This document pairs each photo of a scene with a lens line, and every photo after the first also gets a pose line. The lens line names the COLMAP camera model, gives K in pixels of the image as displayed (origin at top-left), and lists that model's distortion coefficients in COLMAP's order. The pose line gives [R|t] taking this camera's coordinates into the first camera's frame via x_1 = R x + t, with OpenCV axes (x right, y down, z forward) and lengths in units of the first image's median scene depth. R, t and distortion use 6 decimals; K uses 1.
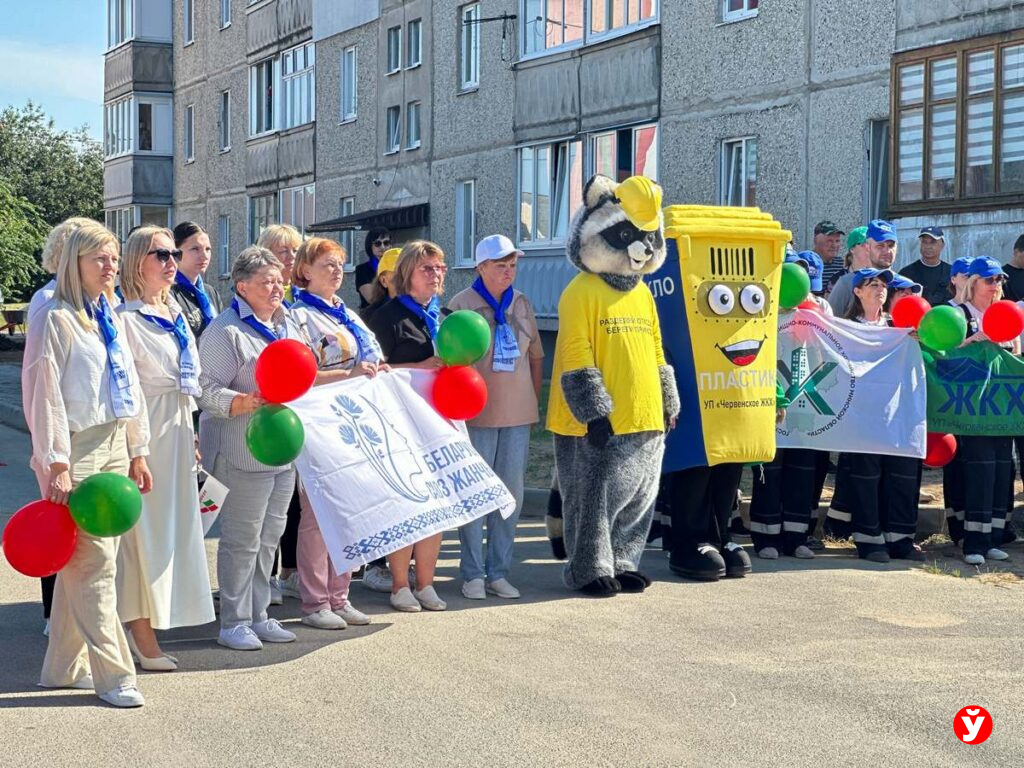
lens RADIAL K [[2266.0, 0, 544.3], [0, 2266.0, 376.4], [0, 0, 1]] dist [0.122510, 0.000000]
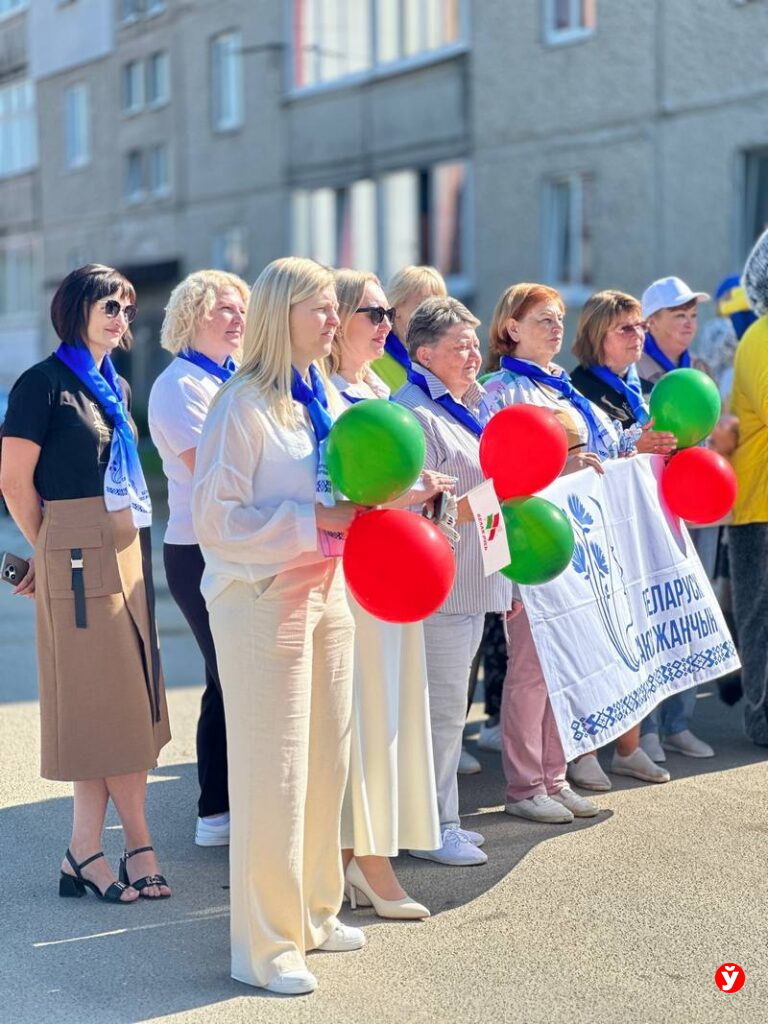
lens RADIAL K [[2266.0, 0, 420.4], [0, 2266.0, 507.7], [0, 0, 1]] dist [0.122510, 0.000000]
pose [[0.993975, -0.032269, 0.104749, -0.207825], [0.028669, 0.998951, 0.035698, -0.016199], [-0.105791, -0.032480, 0.993858, 0.283357]]
